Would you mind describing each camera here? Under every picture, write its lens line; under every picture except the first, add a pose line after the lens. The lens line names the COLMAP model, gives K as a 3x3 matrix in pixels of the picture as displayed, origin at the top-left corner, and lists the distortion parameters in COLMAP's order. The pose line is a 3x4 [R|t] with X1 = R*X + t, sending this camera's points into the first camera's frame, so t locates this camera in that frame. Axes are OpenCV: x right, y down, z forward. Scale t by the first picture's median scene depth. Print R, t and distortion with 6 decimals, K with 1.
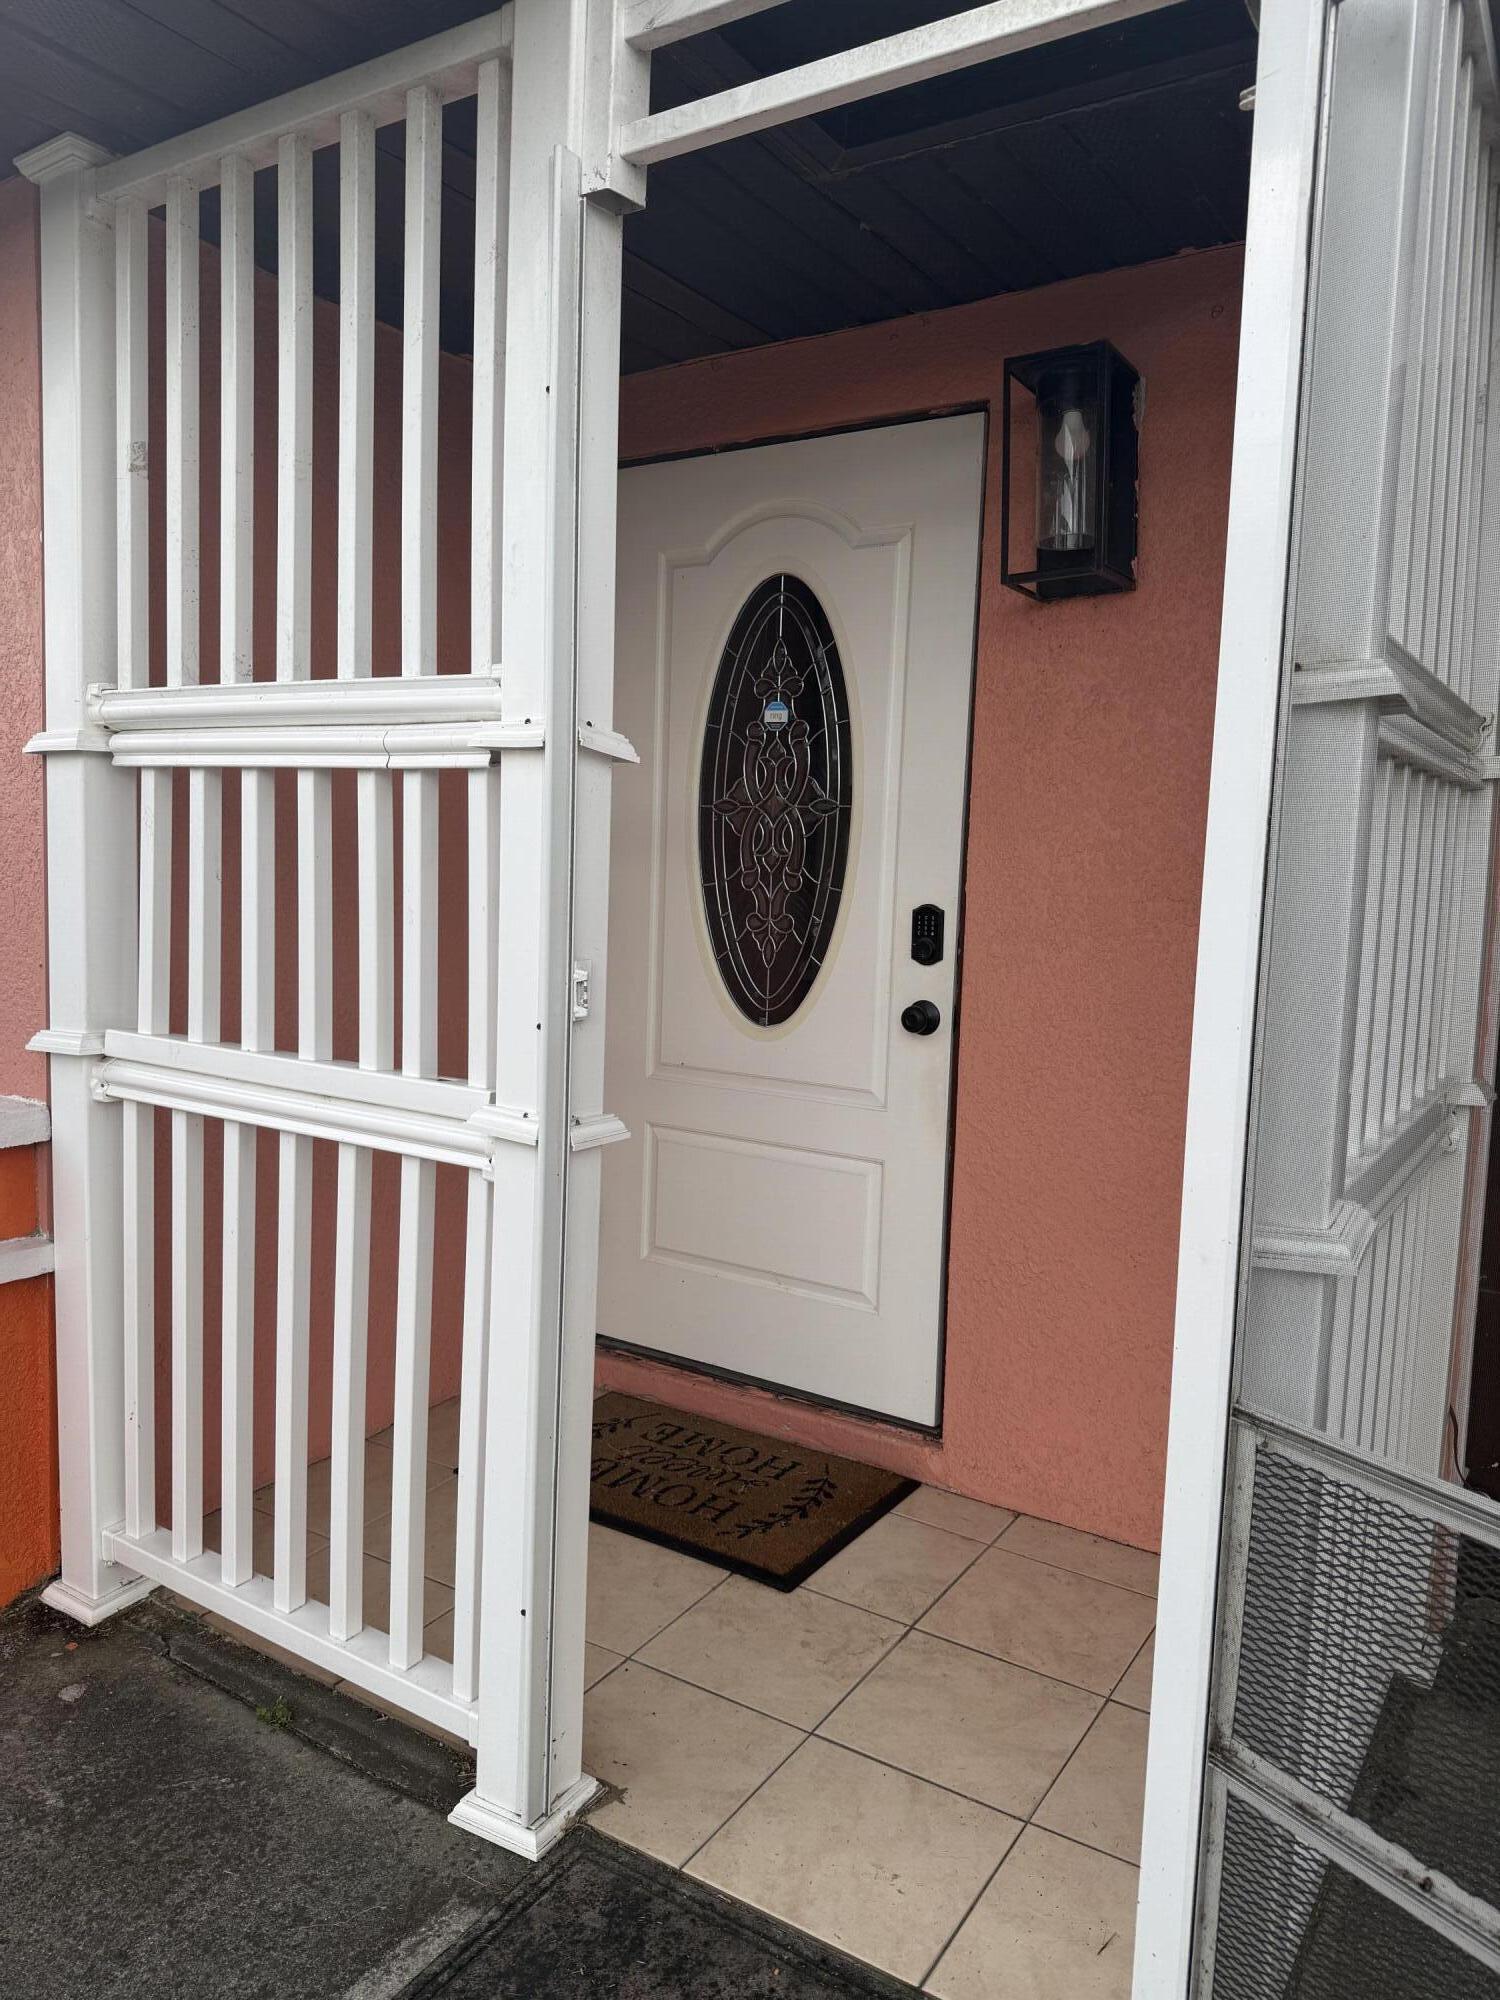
lens RADIAL K [[1403.6, 0, 754.5], [0, 1403.6, 999.0], [0, 0, 1]] dist [0.058013, -0.078073]
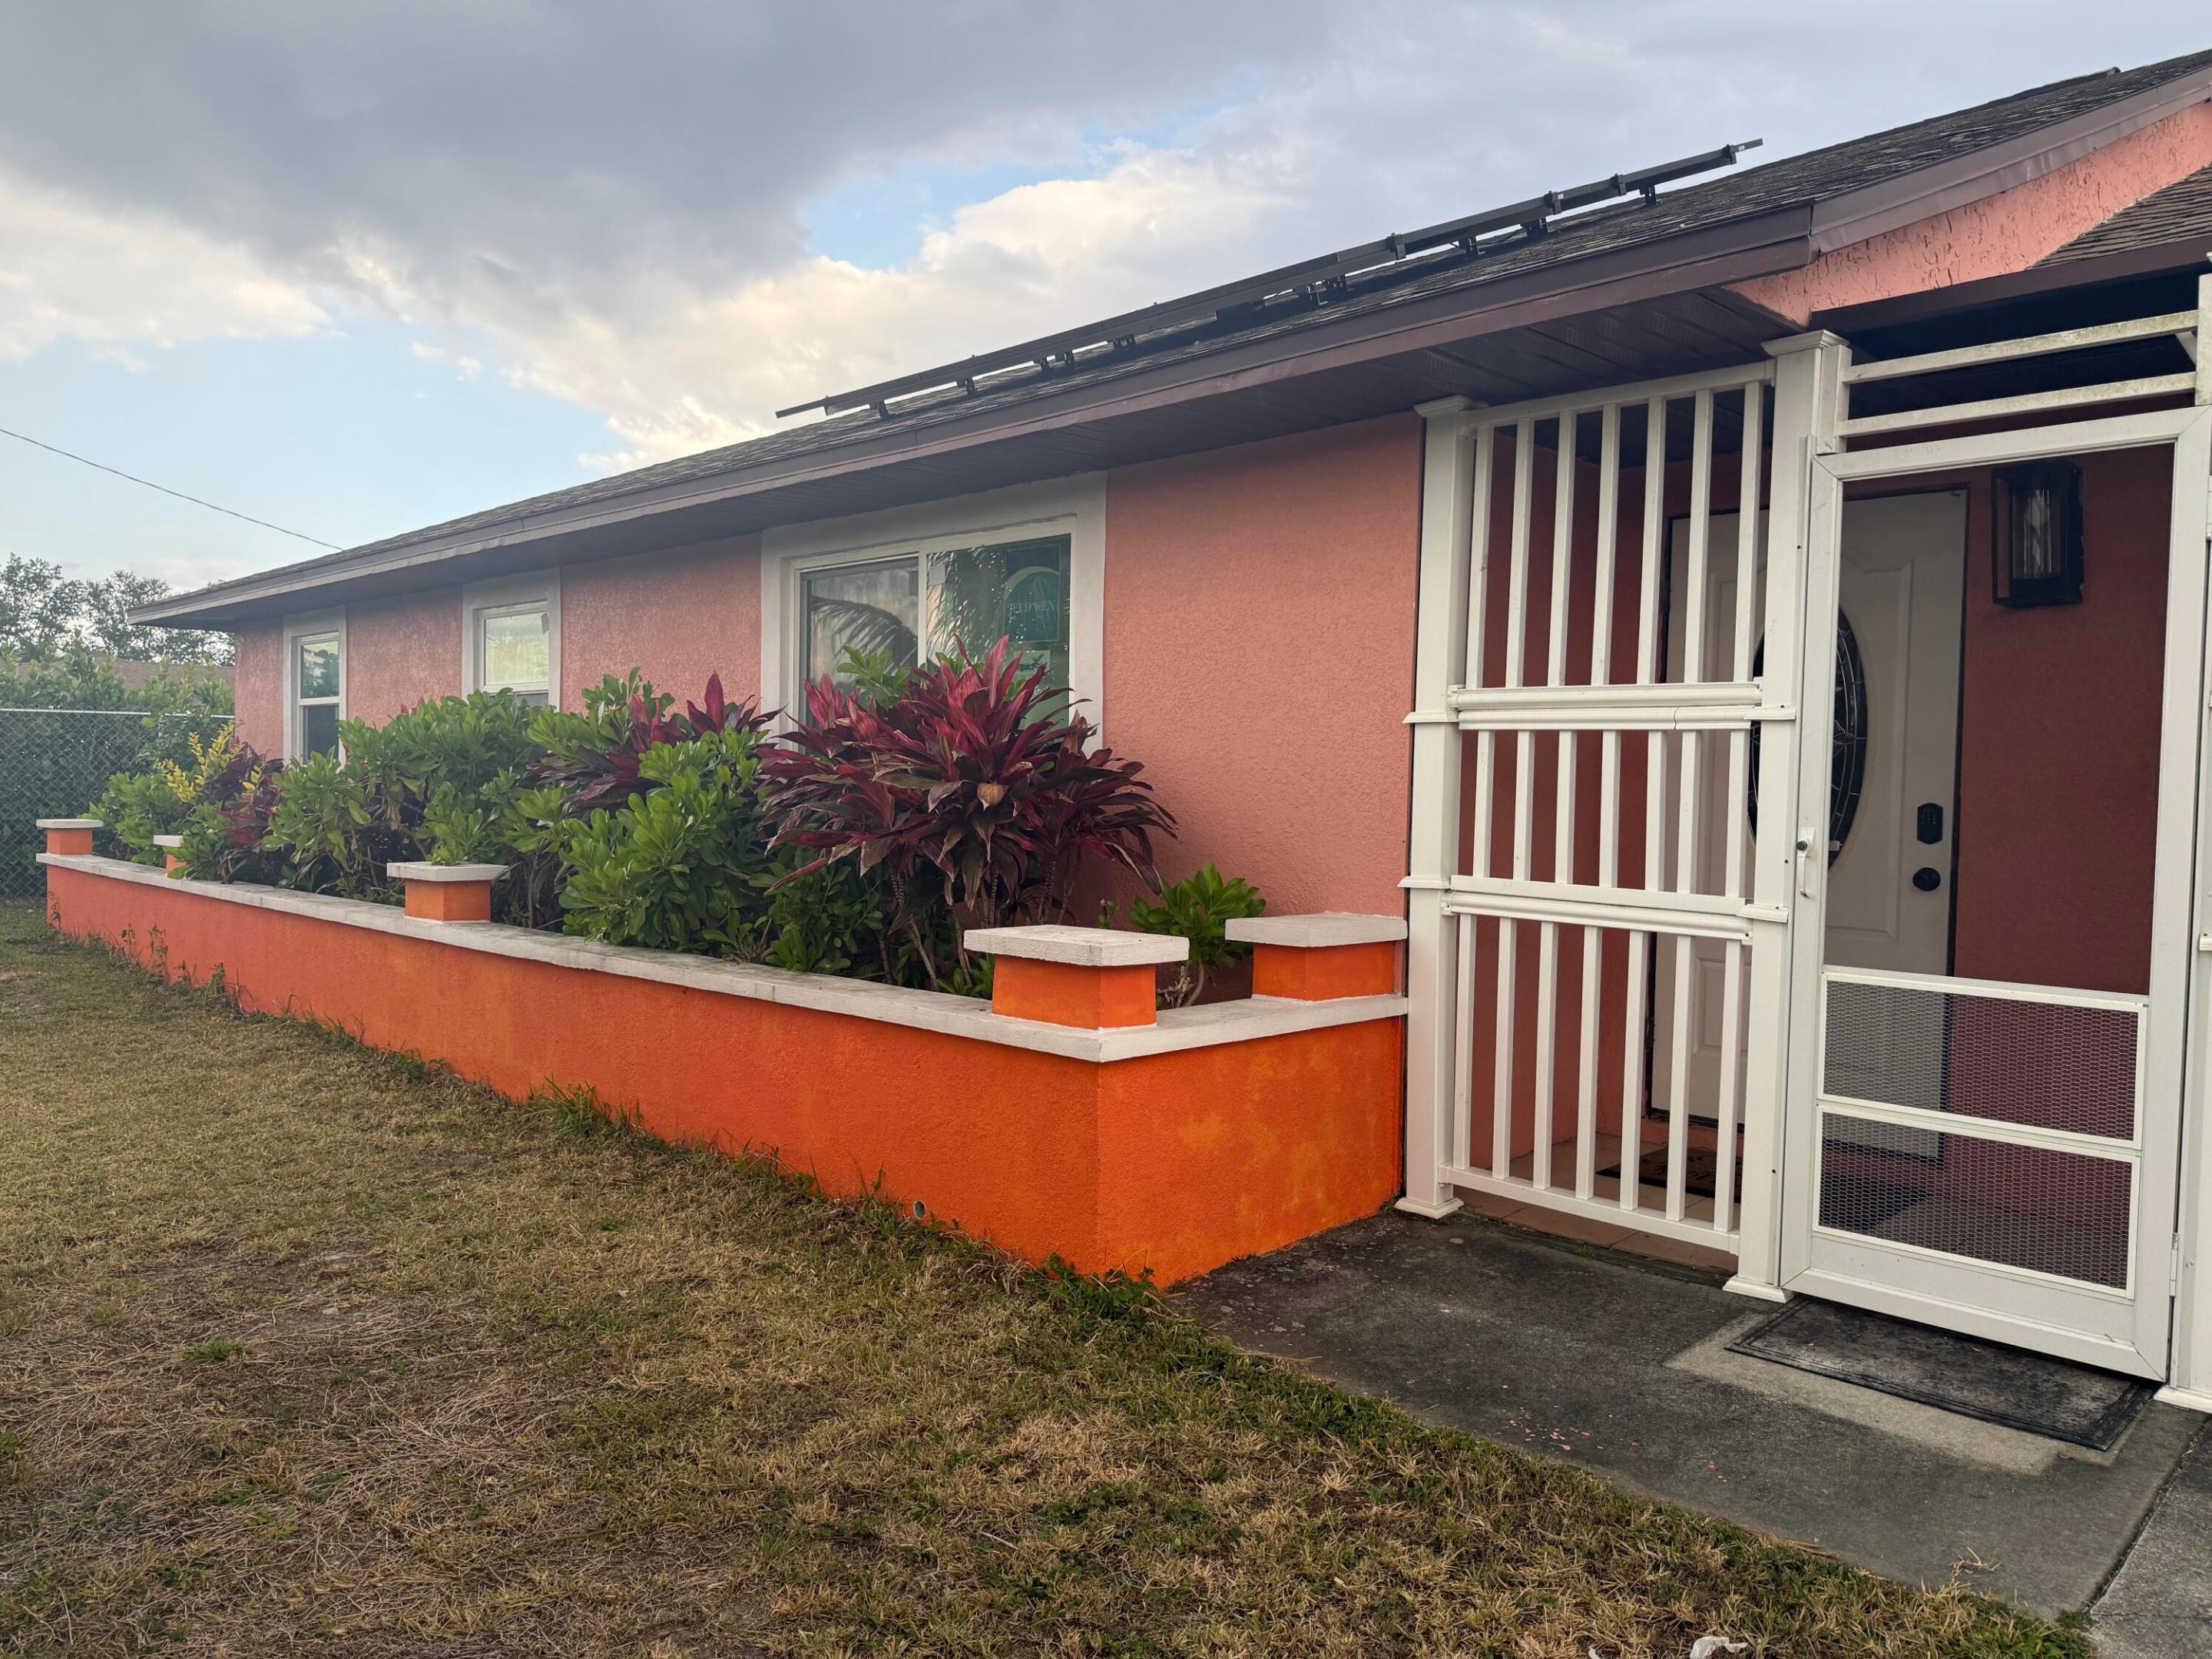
lens RADIAL K [[1552.4, 0, 1090.6], [0, 1552.4, 835.2], [0, 0, 1]] dist [0.058013, -0.078073]
pose [[0.975837, -0.005313, -0.218436, -0.486990], [-0.009194, 0.997820, -0.065346, 0.105836], [0.218307, 0.065775, 0.973661, -1.044508]]
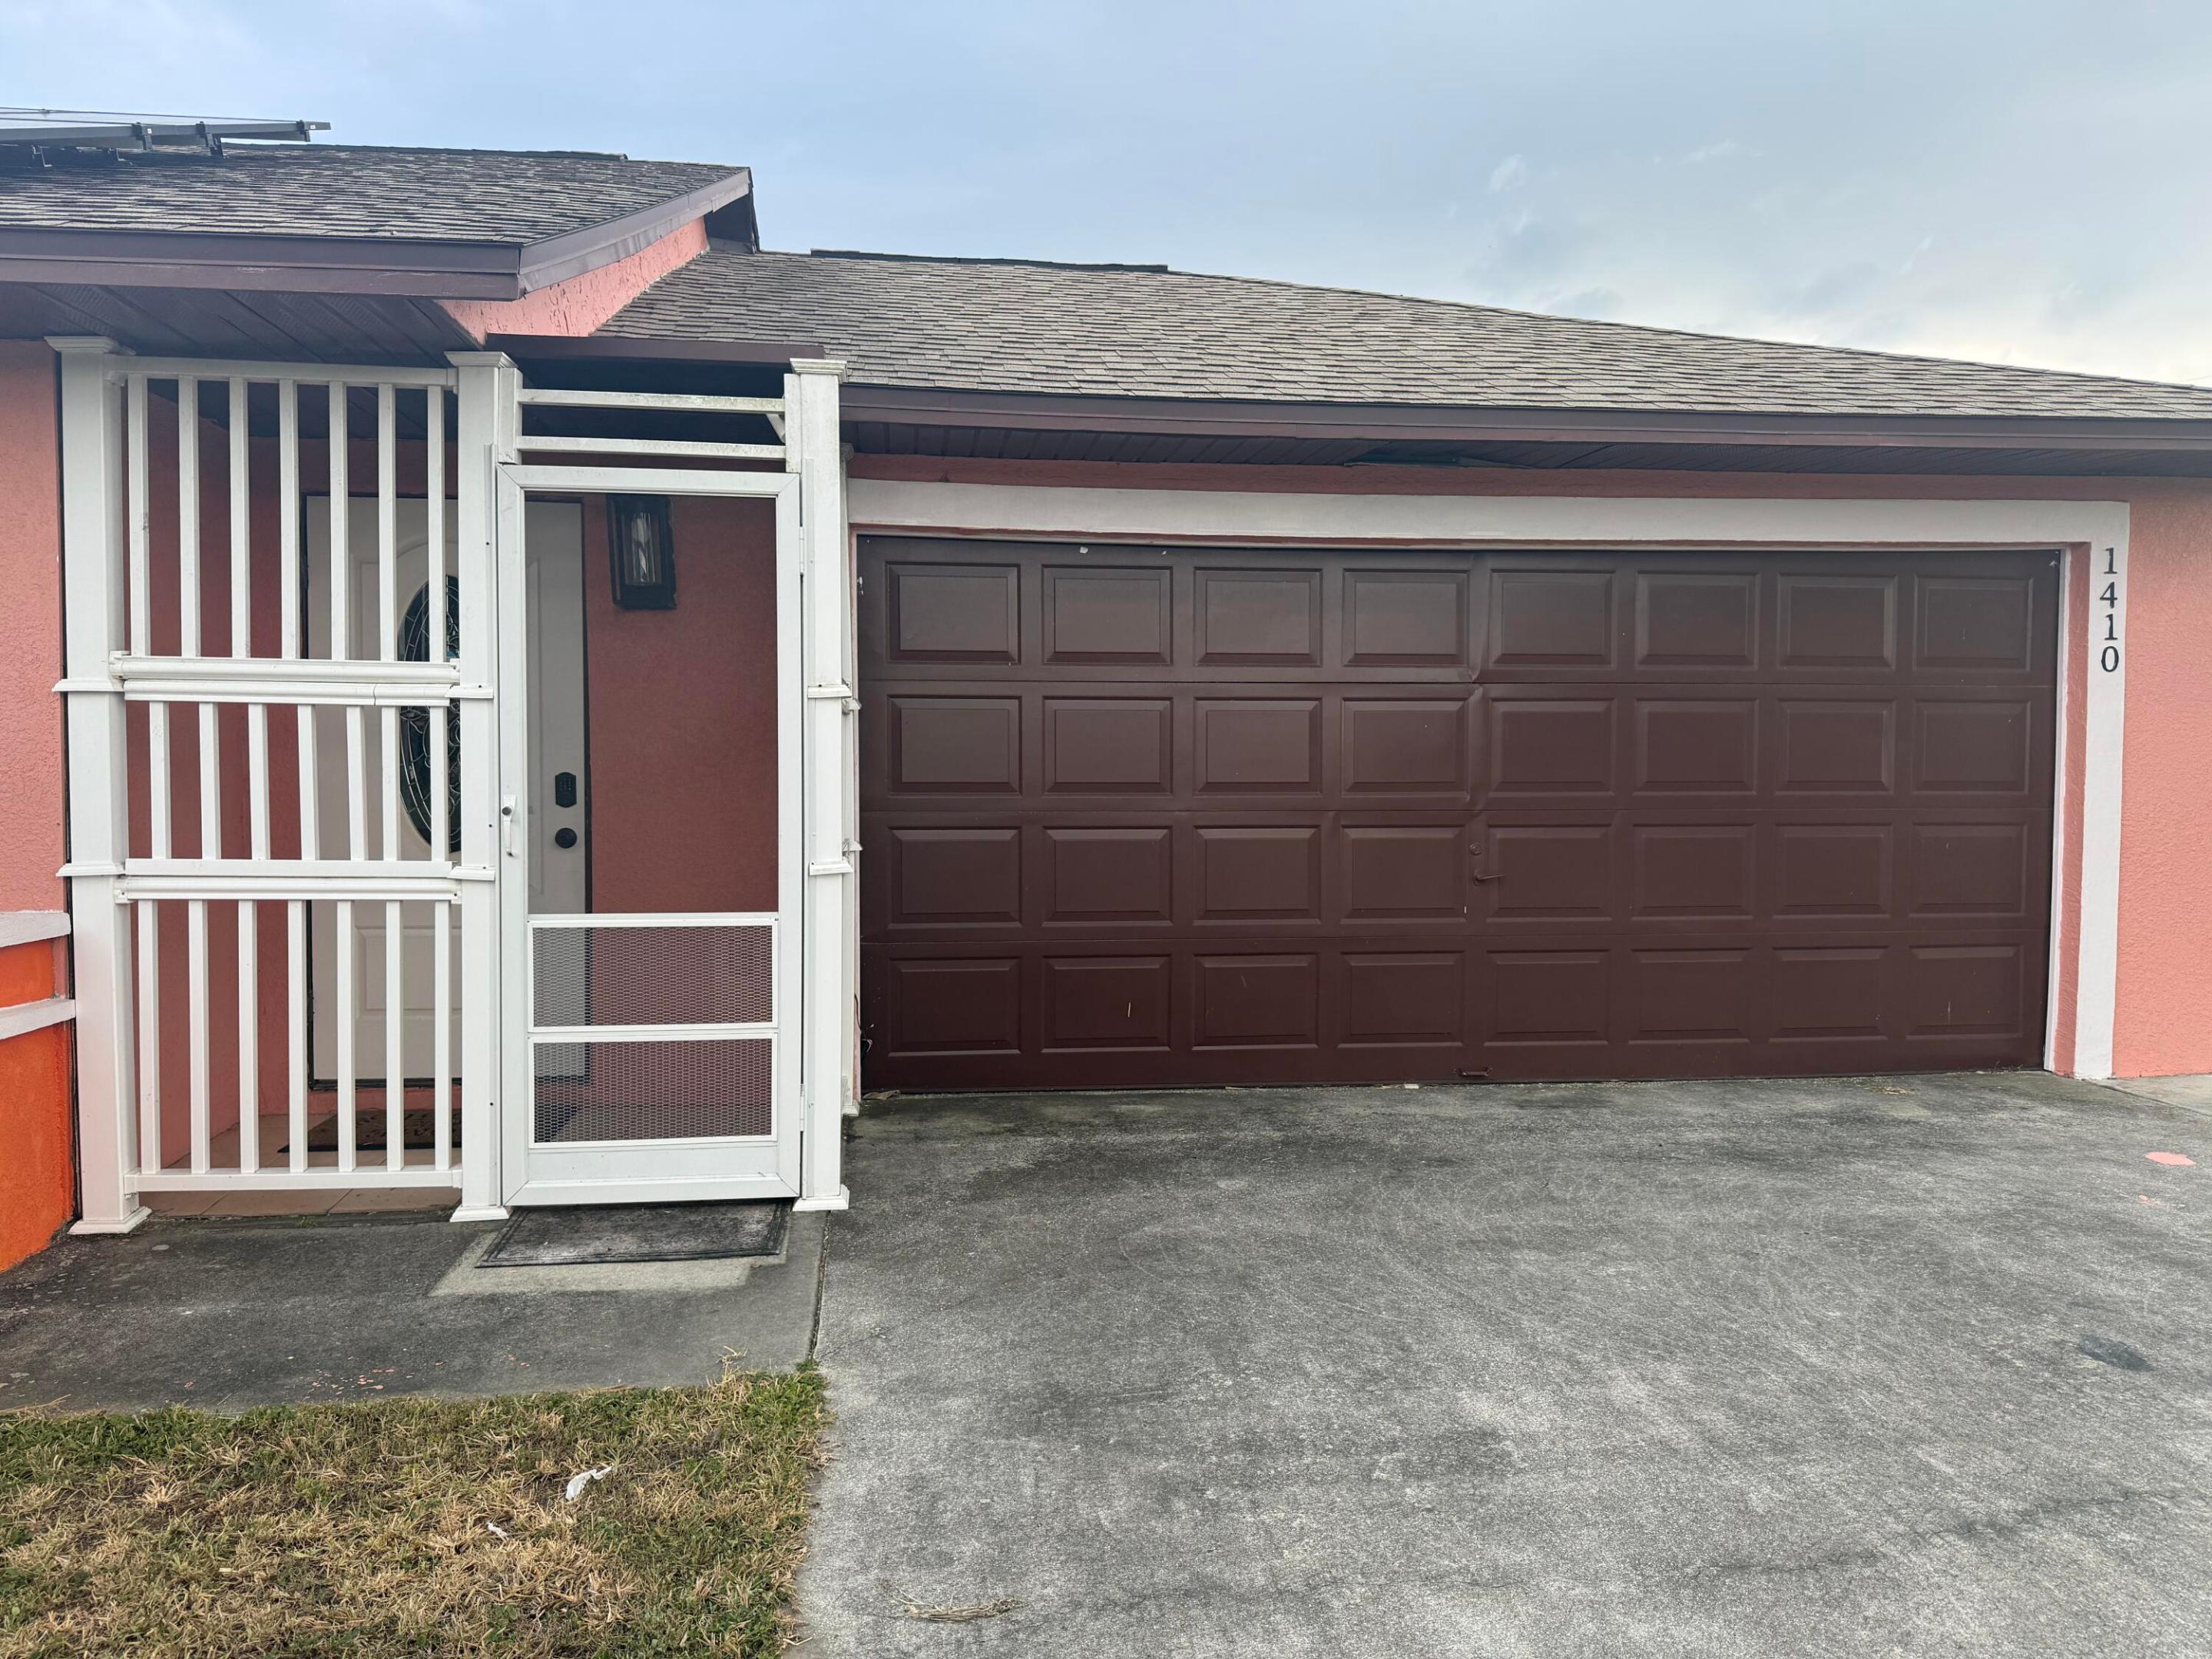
lens RADIAL K [[1552.4, 0, 1097.5], [0, 1552.4, 834.6], [0, 0, 1]] dist [0.058013, -0.078073]
pose [[0.770863, -0.055240, 0.634601, -0.761011], [0.082345, 0.996515, -0.013282, 0.112650], [-0.631656, 0.062494, 0.772726, -1.151087]]
